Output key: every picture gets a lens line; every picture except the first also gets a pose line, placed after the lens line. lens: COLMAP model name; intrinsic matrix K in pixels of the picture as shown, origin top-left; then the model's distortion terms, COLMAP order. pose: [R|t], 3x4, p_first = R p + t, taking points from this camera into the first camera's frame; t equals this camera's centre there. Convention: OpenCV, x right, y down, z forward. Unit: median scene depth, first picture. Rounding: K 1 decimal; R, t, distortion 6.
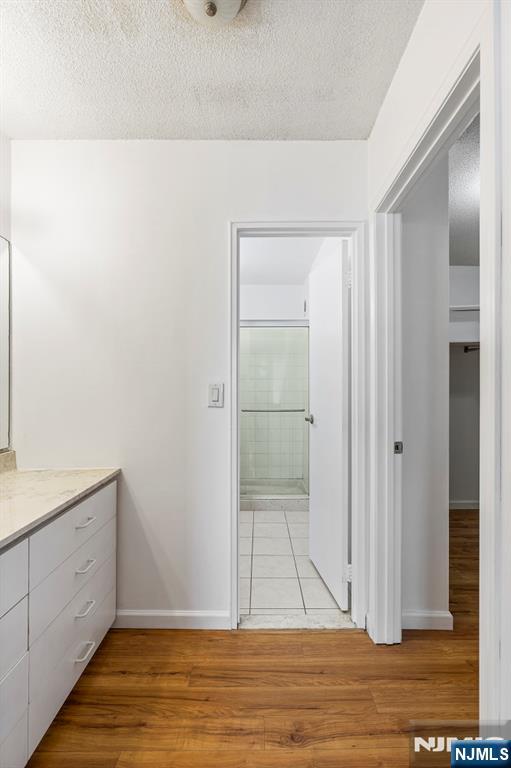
lens RADIAL K [[349.3, 0, 255.5], [0, 349.3, 384.0], [0, 0, 1]] dist [-0.001093, -0.000092]
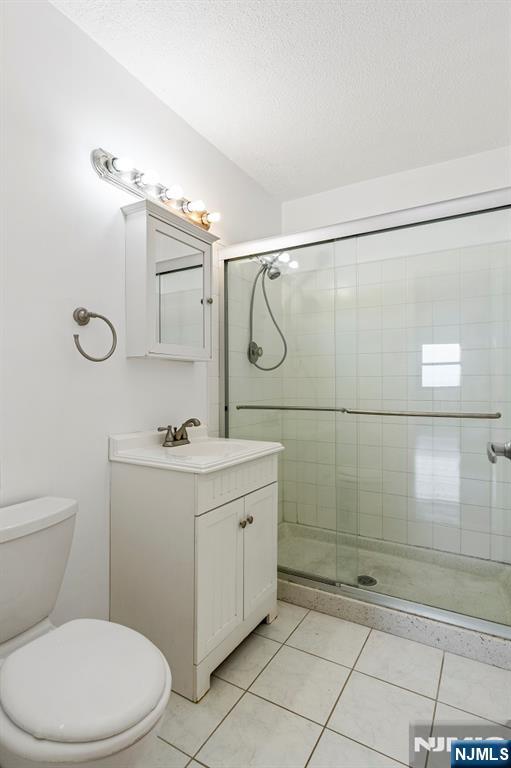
lens RADIAL K [[395.2, 0, 255.5], [0, 395.2, 384.0], [0, 0, 1]] dist [-0.002131, -0.000231]
pose [[0.864491, -0.000568, -0.502648, 0.213277], [0.003663, 0.999980, 0.005169, 0.062786], [0.502635, -0.006310, 0.864475, 0.811391]]
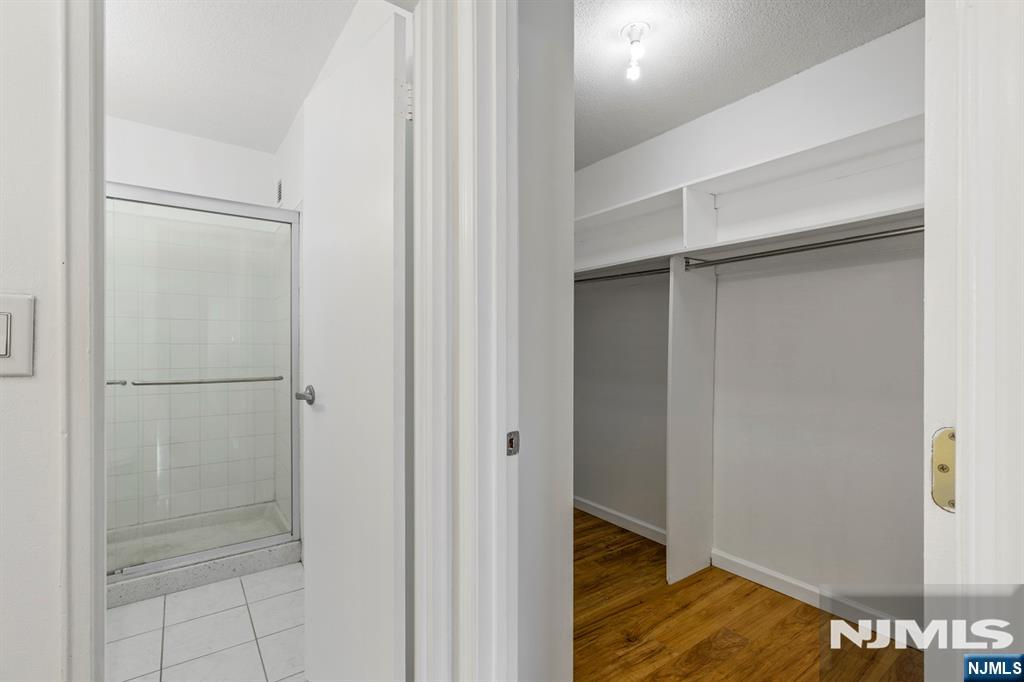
lens RADIAL K [[466.5, 0, 504.5], [0, 466.5, 345.2], [0, 0, 1]] dist [0.000657, 0.000024]
pose [[0.815661, 0.002807, 0.578524, 0.005335], [-0.009585, 0.999917, 0.008662, 0.029368], [-0.578451, -0.012610, 0.815620, 0.392757]]
